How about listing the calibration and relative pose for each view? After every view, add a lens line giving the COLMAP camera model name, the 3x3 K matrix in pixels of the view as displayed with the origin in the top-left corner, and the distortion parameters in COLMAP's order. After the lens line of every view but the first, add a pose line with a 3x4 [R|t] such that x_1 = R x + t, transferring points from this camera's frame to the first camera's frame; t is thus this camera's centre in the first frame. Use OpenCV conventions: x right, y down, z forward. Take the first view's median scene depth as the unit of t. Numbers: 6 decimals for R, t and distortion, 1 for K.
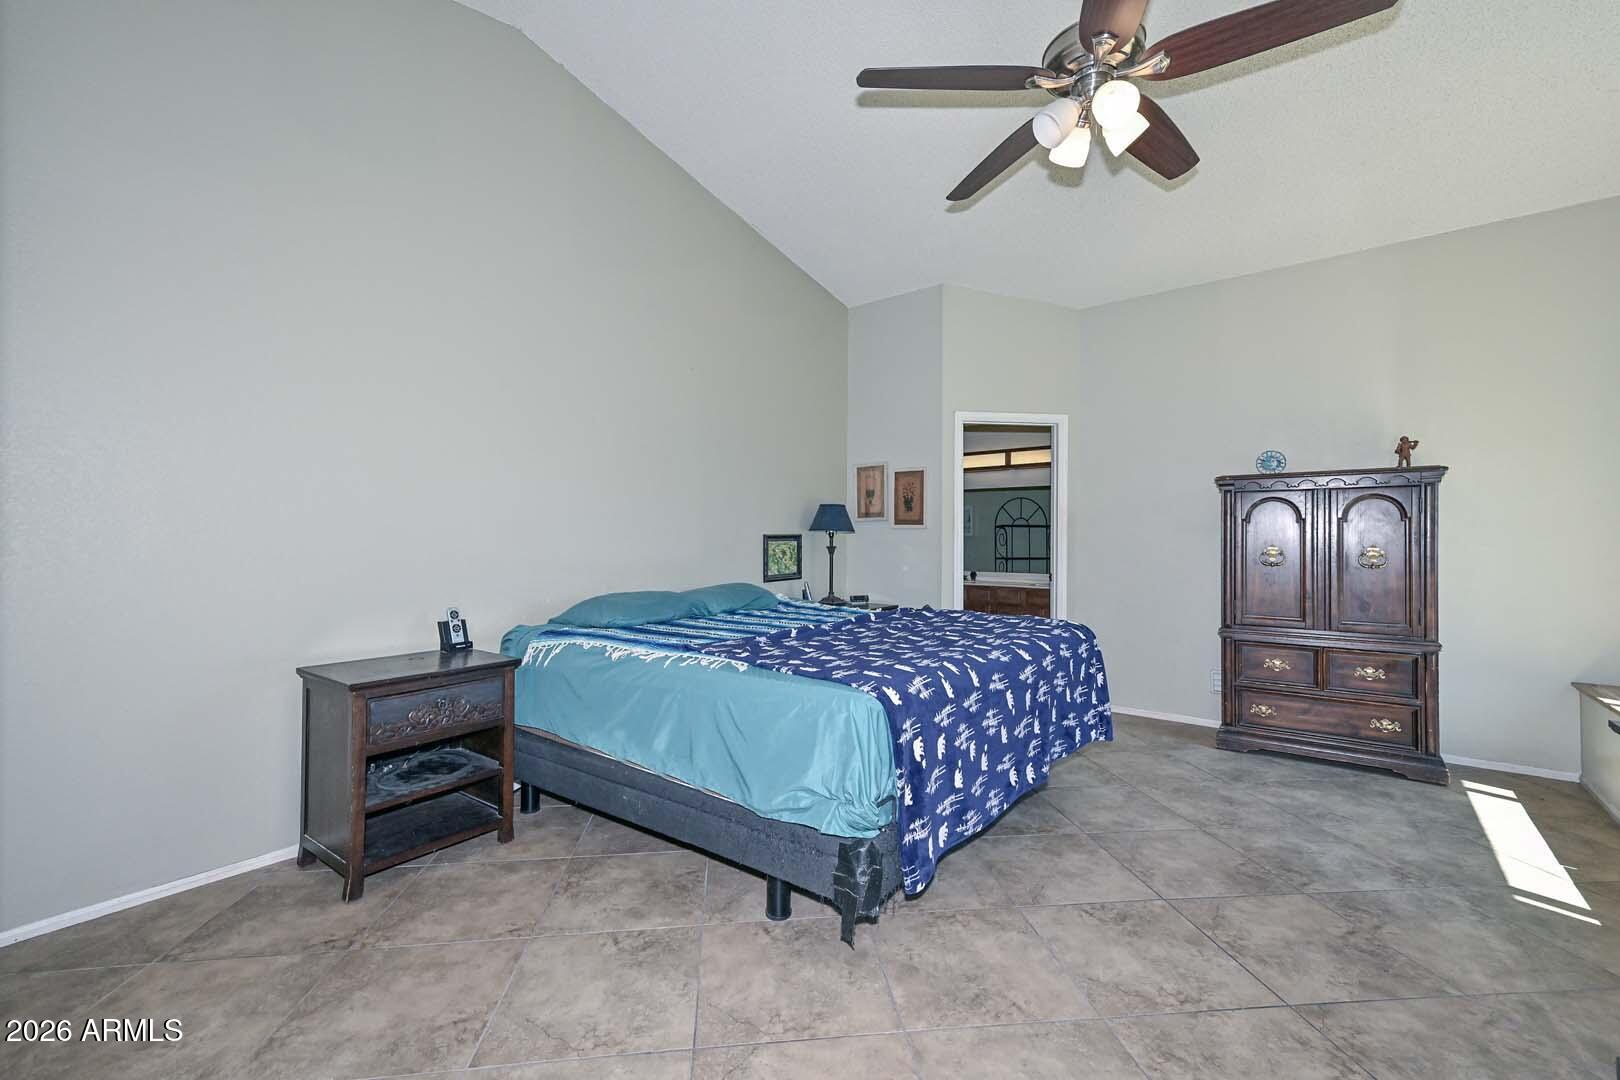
lens RADIAL K [[688.6, 0, 812.2], [0, 688.6, 544.3], [0, 0, 1]] dist [0.012183, 0.000573]
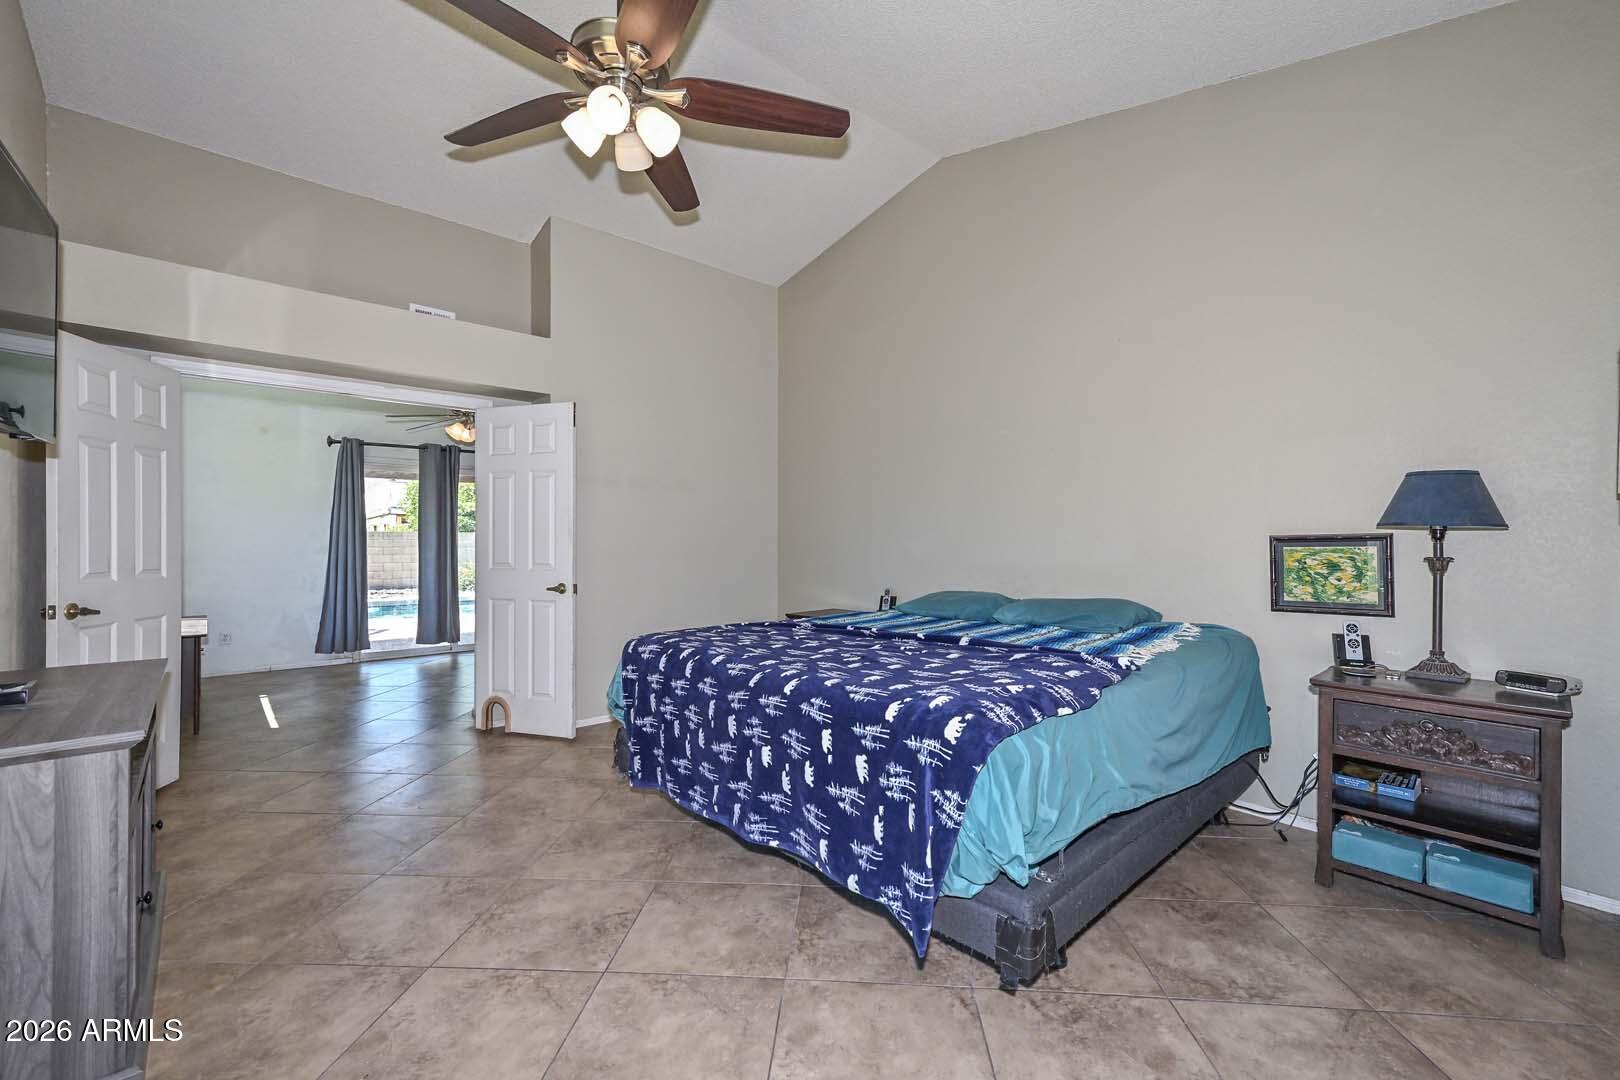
lens RADIAL K [[688.6, 0, 813.0], [0, 688.6, 534.9], [0, 0, 1]] dist [0.012183, 0.000573]
pose [[-0.189680, -0.004454, -0.981836, 0.635382], [-0.005954, 0.999977, -0.003386, -0.009907], [0.981828, 0.005204, -0.189702, 0.692174]]
